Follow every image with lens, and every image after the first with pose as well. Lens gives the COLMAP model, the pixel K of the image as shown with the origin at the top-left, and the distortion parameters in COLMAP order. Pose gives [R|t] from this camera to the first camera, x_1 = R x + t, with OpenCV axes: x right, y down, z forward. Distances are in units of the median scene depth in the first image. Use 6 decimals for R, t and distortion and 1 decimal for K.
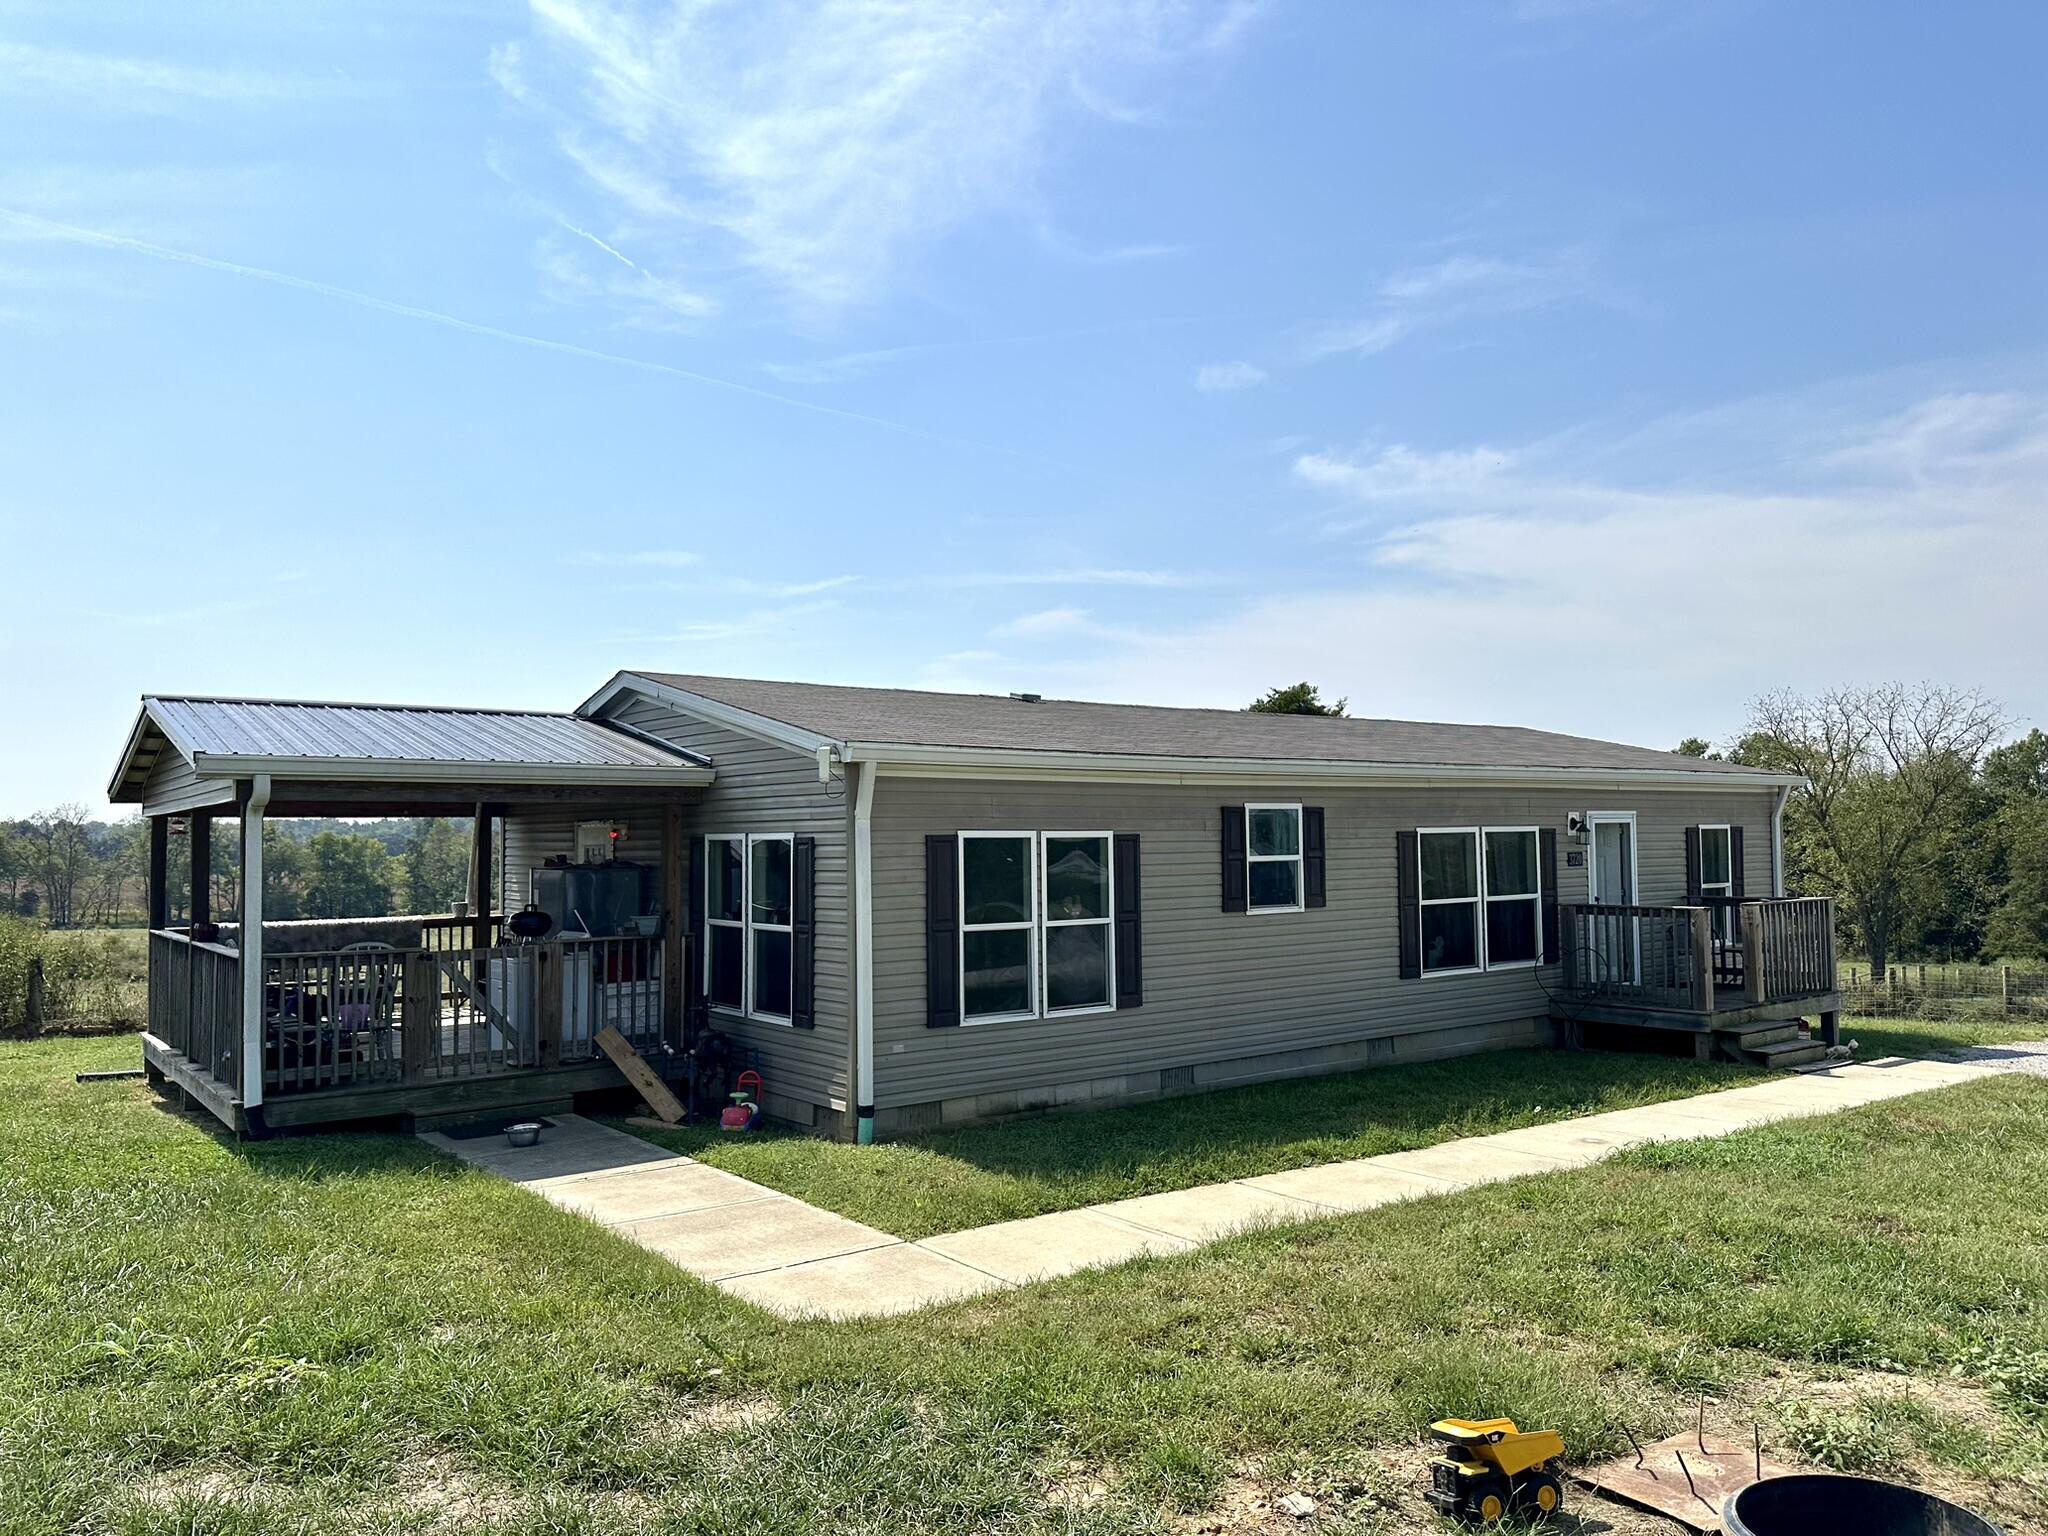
lens RADIAL K [[1470.6, 0, 1024.0], [0, 1470.6, 768.0], [0, 0, 1]] dist [0.003856, 0.001547]
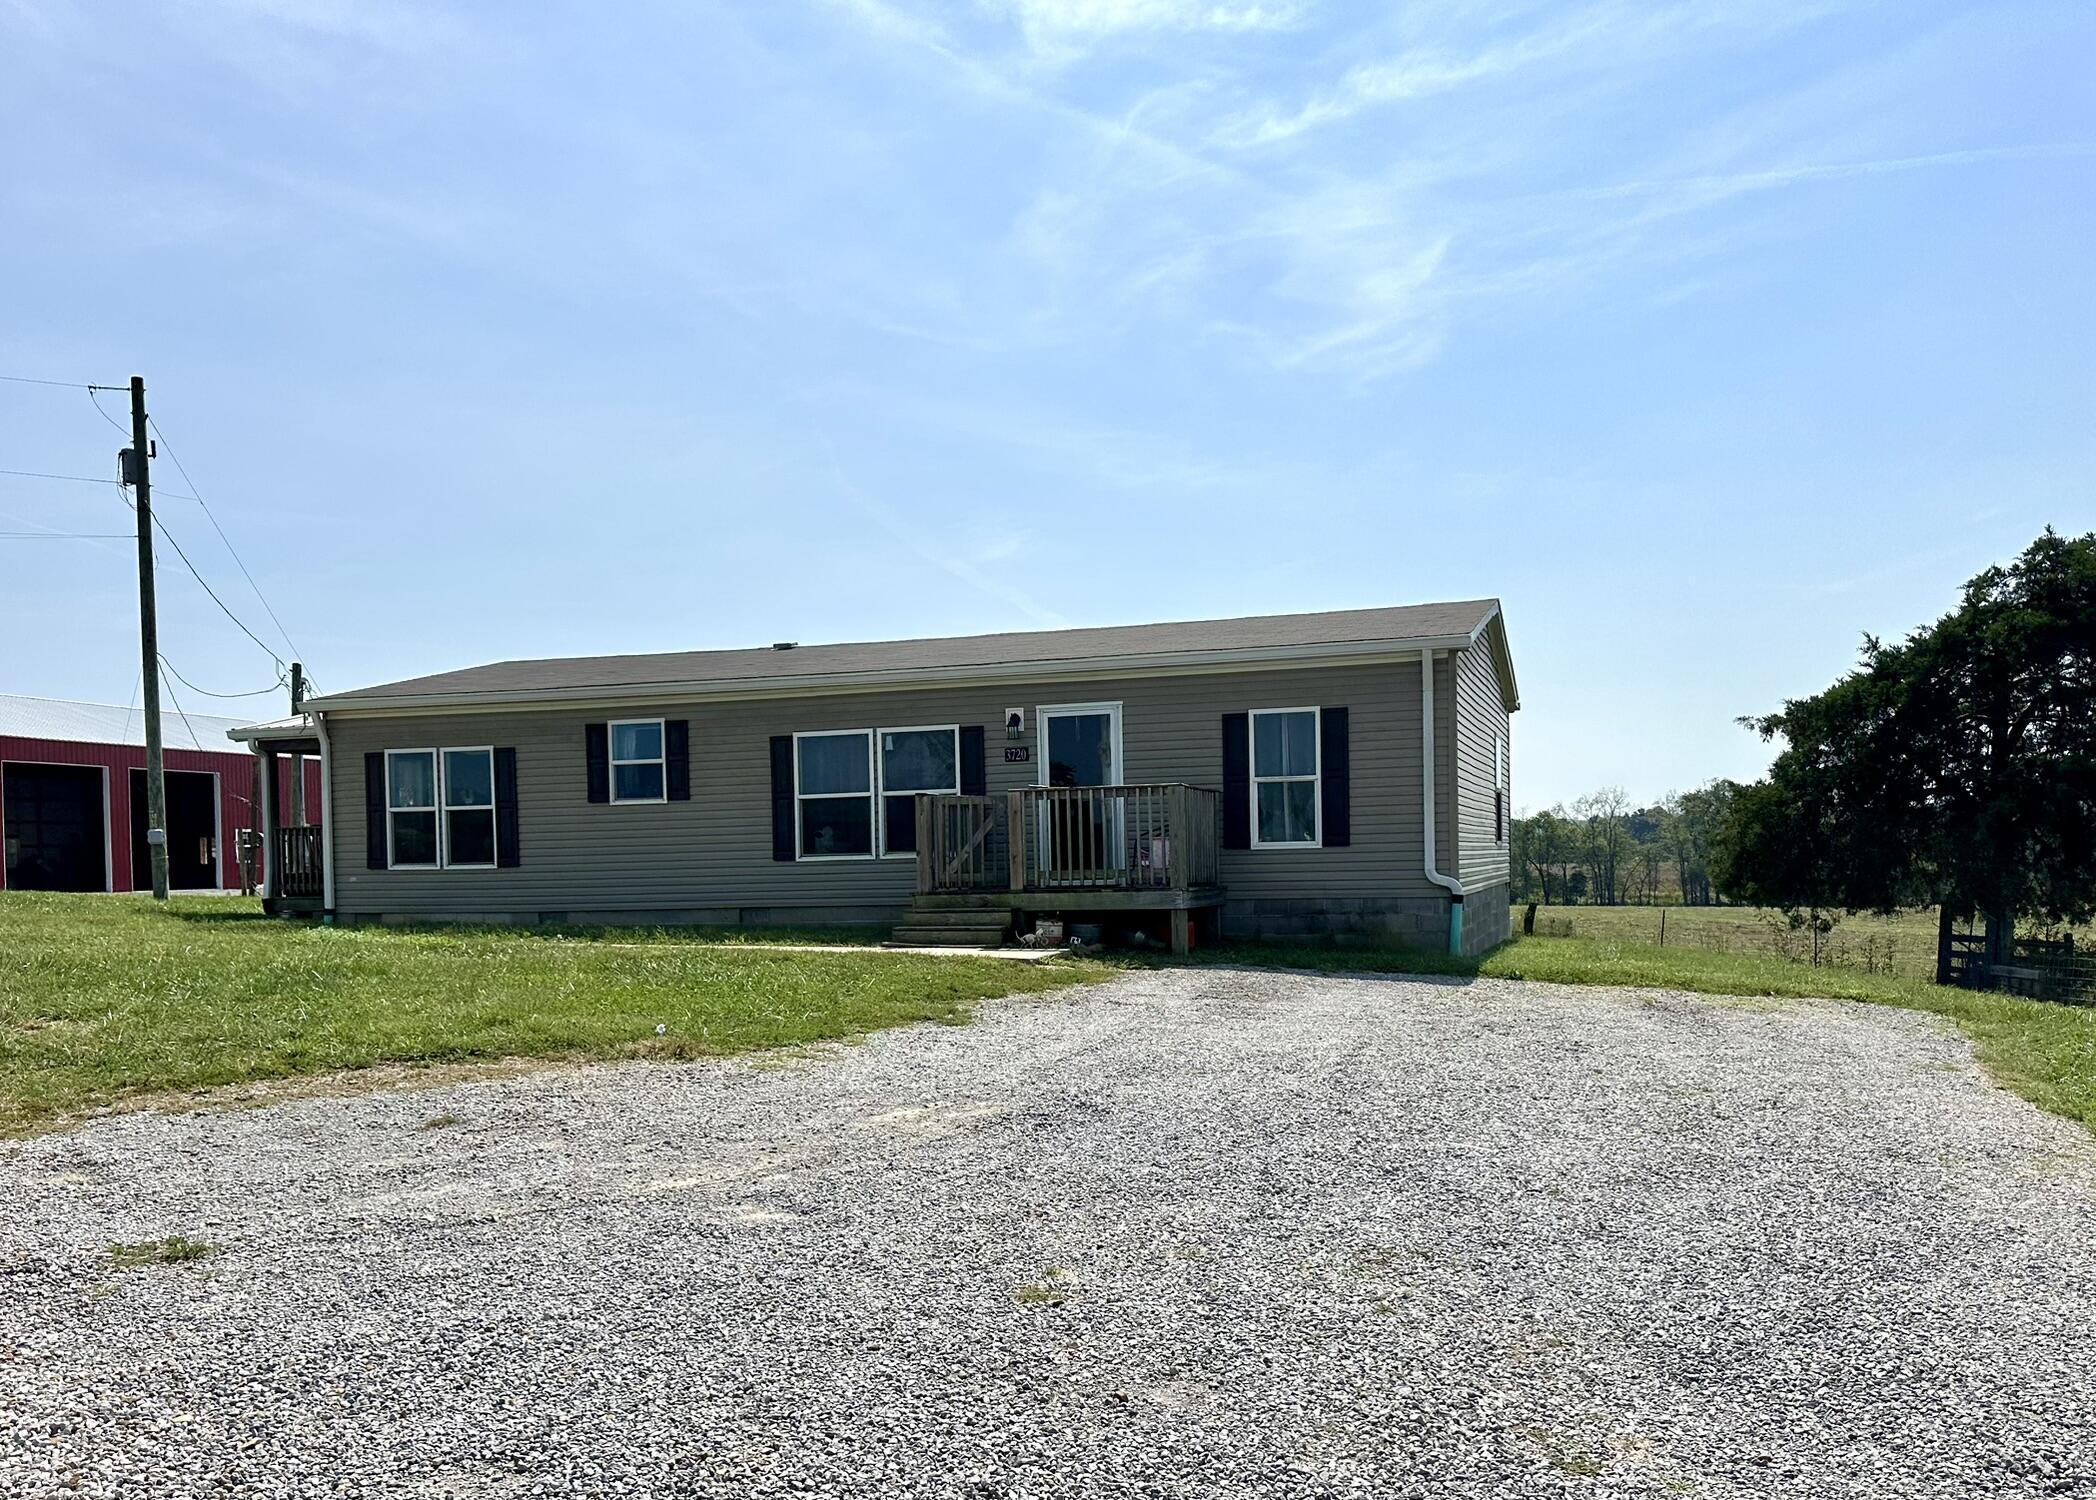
lens RADIAL K [[856.4, 0, 1048.0], [0, 856.4, 750.0], [0, 0, 1]] dist [-0.000243, -0.000059]
pose [[0.709905, 0.002645, -0.704292, 0.895880], [0.068958, 0.994927, 0.073244, 0.019307], [0.700913, -0.100562, 0.706122, 0.673121]]
